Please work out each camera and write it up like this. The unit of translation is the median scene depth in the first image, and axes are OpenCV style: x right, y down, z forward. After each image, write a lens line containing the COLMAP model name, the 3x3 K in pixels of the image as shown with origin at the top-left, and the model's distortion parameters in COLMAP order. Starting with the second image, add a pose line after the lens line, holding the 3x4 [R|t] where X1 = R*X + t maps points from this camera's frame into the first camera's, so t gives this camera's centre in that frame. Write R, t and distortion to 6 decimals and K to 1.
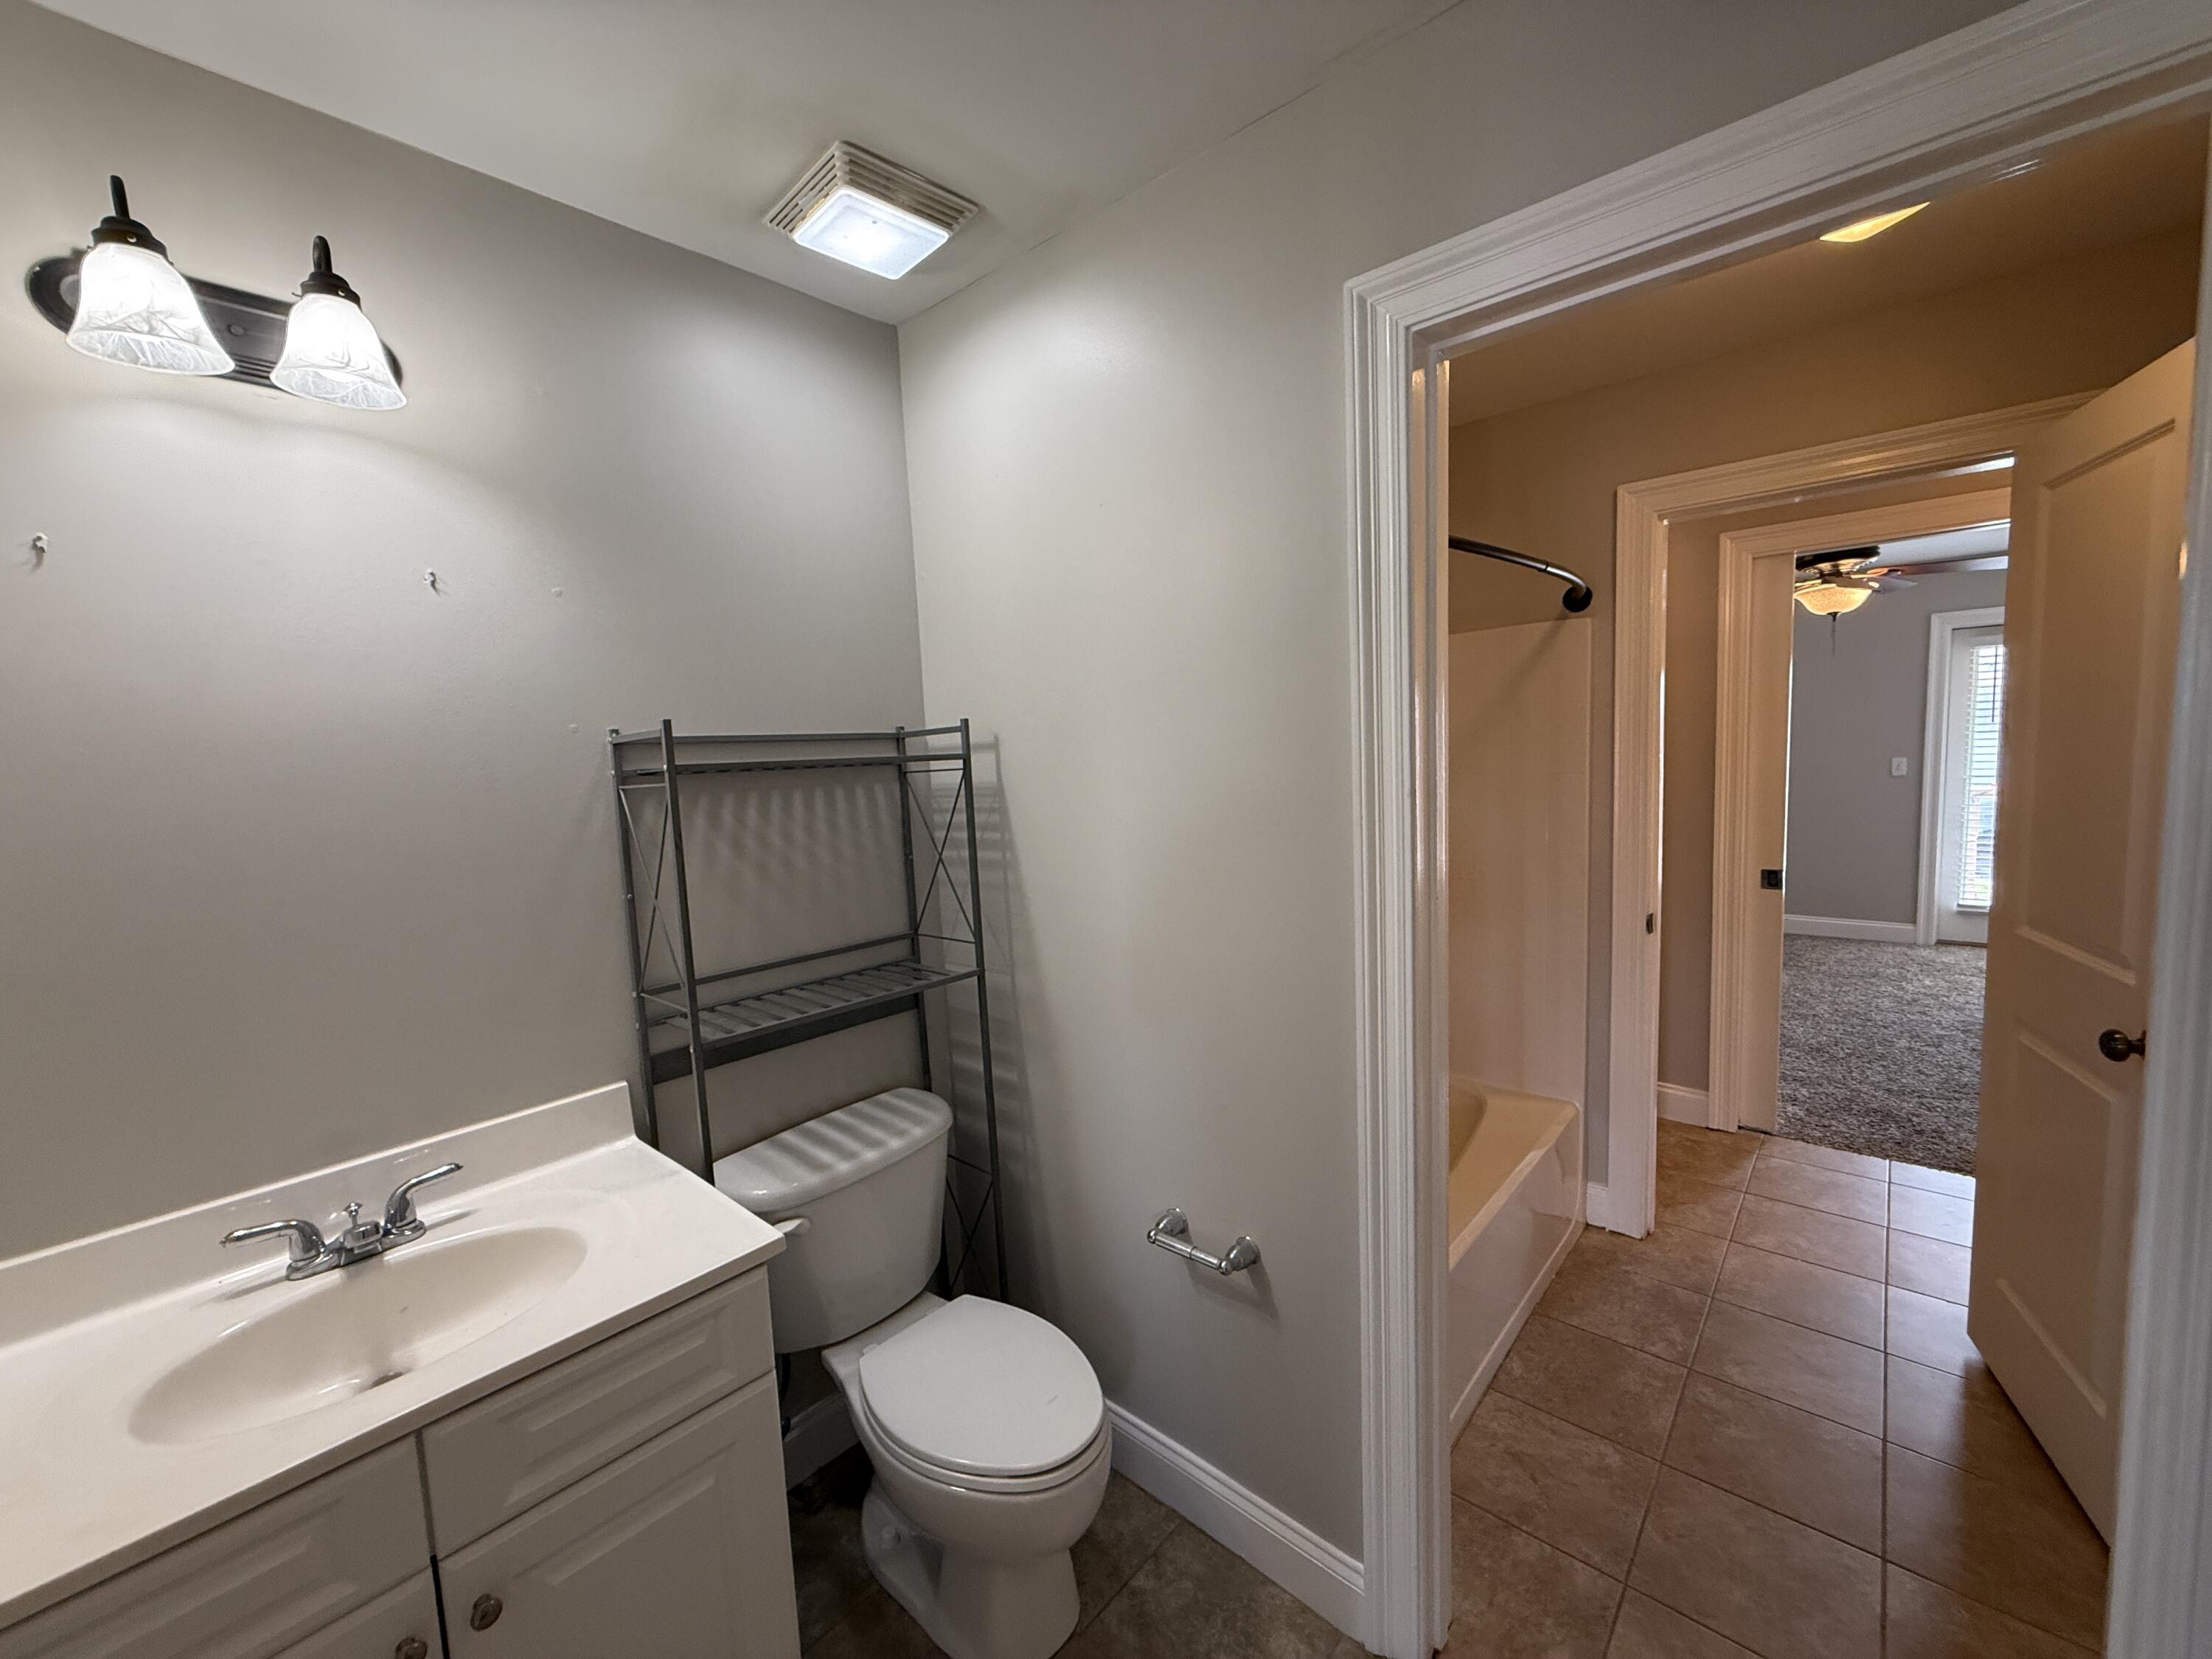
lens RADIAL K [[875.8, 0, 1113.5], [0, 875.8, 828.9], [0, 0, 1]] dist [-0.002294, -0.000652]
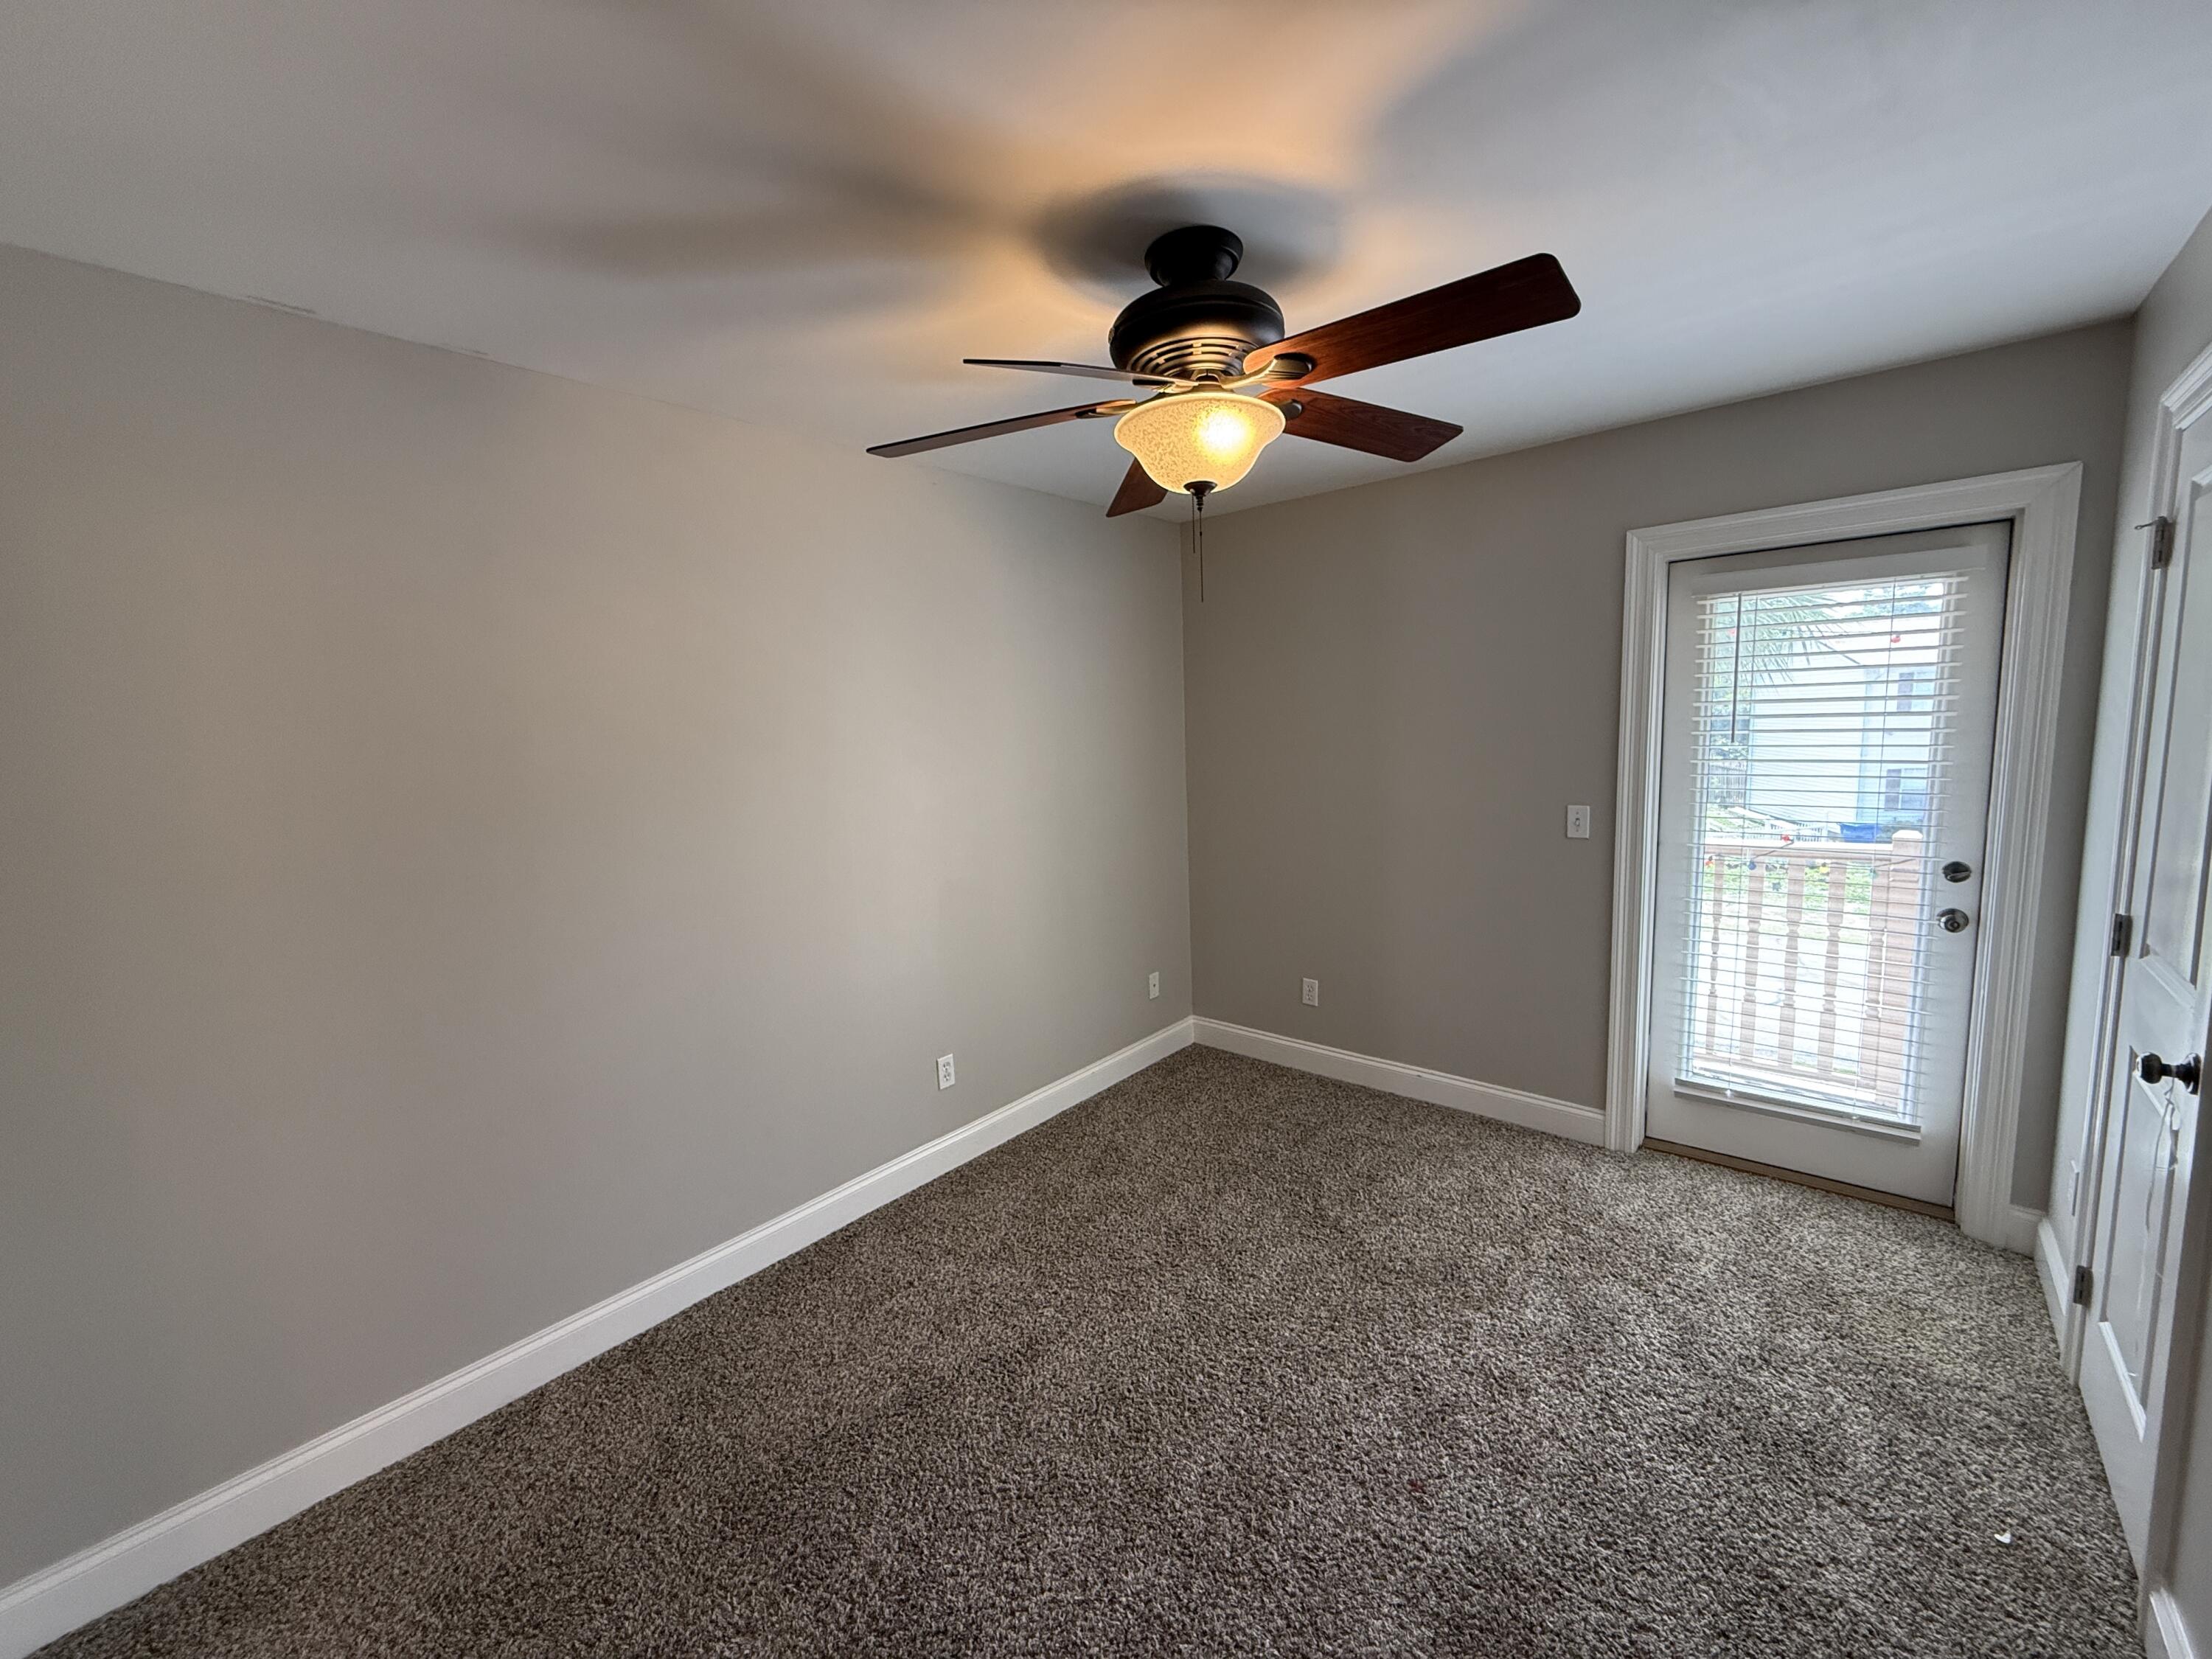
lens RADIAL K [[875.8, 0, 1101.6], [0, 875.8, 822.8], [0, 0, 1]] dist [-0.002294, -0.000652]
pose [[0.999789, 0.007973, 0.018949, 0.599367], [-0.008480, 0.999604, 0.026834, -0.082856], [-0.018727, -0.026989, 0.999460, 0.470564]]
